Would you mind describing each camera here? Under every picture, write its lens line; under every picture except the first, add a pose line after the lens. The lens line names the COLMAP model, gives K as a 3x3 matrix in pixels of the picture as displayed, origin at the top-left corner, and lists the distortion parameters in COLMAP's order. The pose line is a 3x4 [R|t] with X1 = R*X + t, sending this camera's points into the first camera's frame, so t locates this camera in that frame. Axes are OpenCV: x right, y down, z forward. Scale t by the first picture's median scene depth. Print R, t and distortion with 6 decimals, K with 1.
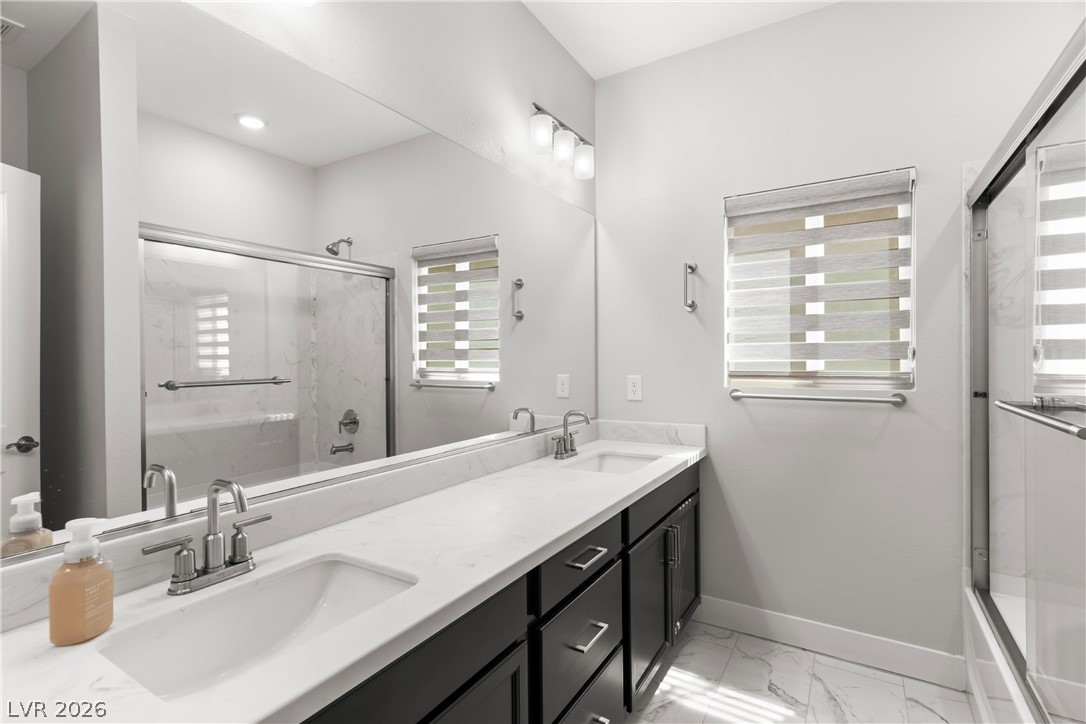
lens RADIAL K [[512.7, 0, 543.3], [0, 512.7, 360.0], [0, 0, 1]] dist [0.001657, 0.000137]
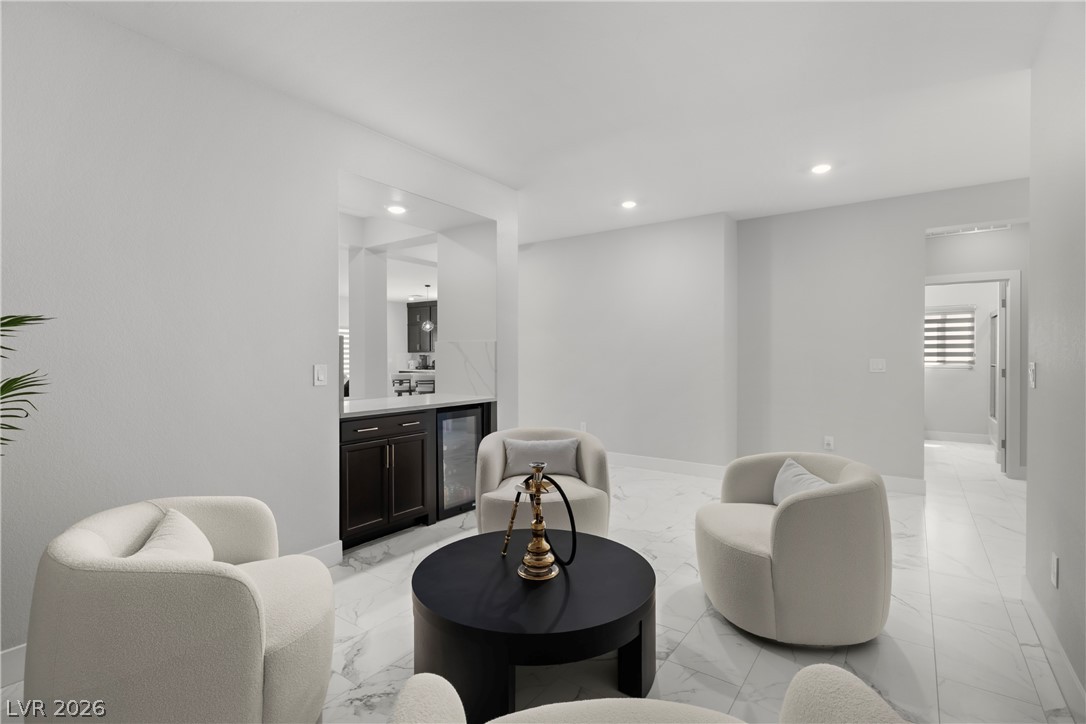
lens RADIAL K [[512.7, 0, 547.2], [0, 512.7, 360.2], [0, 0, 1]] dist [0.001657, 0.000137]
pose [[0.997729, 0.005946, -0.067099, -2.110504], [-0.005868, 0.999982, 0.001357, 0.037245], [0.067106, -0.000960, 0.997745, -2.903925]]
